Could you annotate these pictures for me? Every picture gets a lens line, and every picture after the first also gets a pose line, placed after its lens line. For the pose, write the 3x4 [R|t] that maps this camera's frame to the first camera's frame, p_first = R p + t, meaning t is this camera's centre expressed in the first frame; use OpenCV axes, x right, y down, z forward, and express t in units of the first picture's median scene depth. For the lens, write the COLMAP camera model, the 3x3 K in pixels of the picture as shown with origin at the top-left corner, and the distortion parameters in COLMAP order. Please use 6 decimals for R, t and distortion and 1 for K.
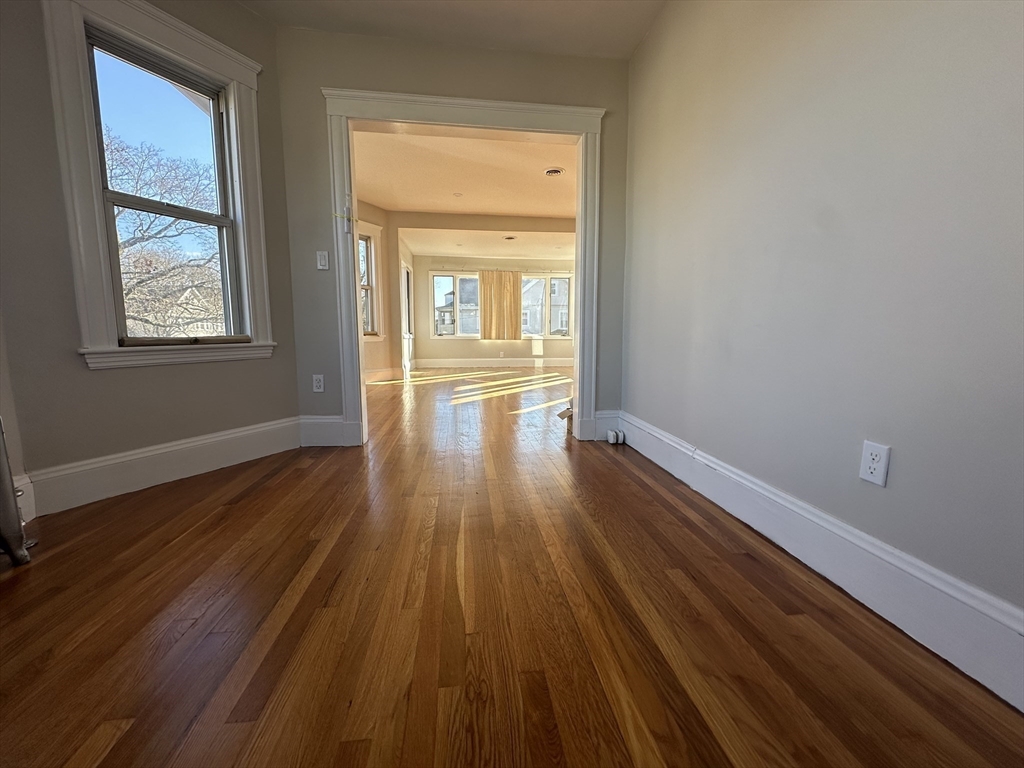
lens RADIAL K [[407.2, 0, 508.5], [0, 407.2, 385.5], [0, 0, 1]] dist [-0.004238, 0.001000]
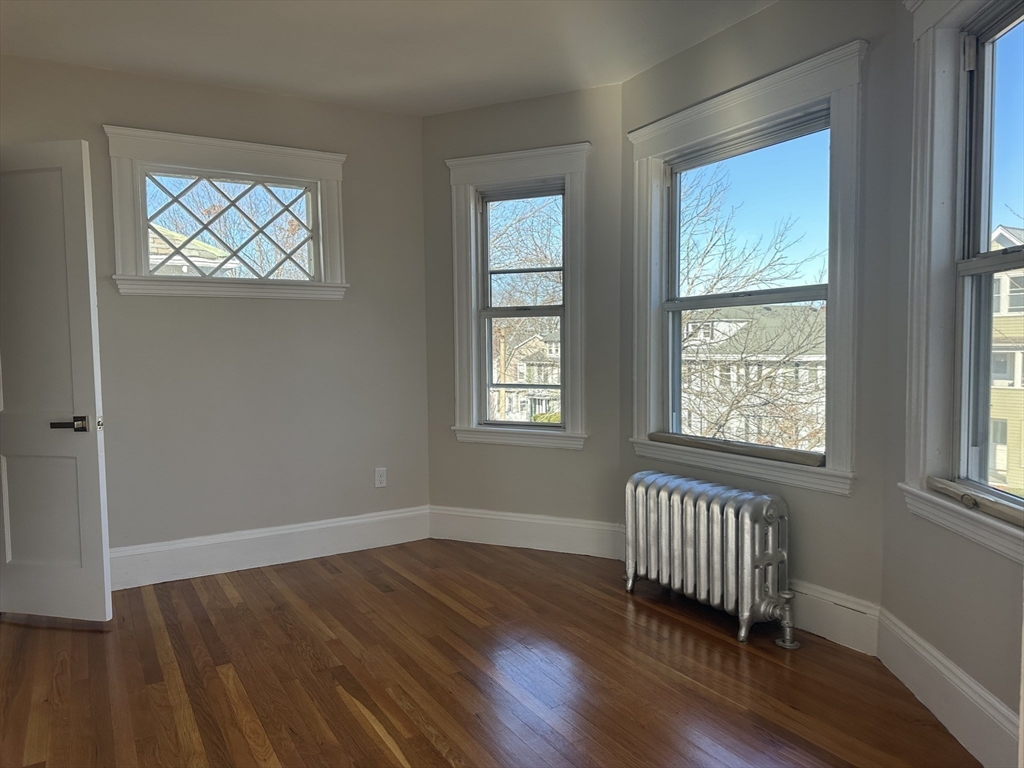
lens RADIAL K [[724.5, 0, 505.6], [0, 724.5, 379.9], [0, 0, 1]] dist [0.060839, -0.028548]
pose [[-0.914194, 0.032165, -0.404000, 0.298289], [-0.036429, 0.986289, 0.160958, -0.702004], [0.403637, 0.161864, -0.900487, 2.760857]]
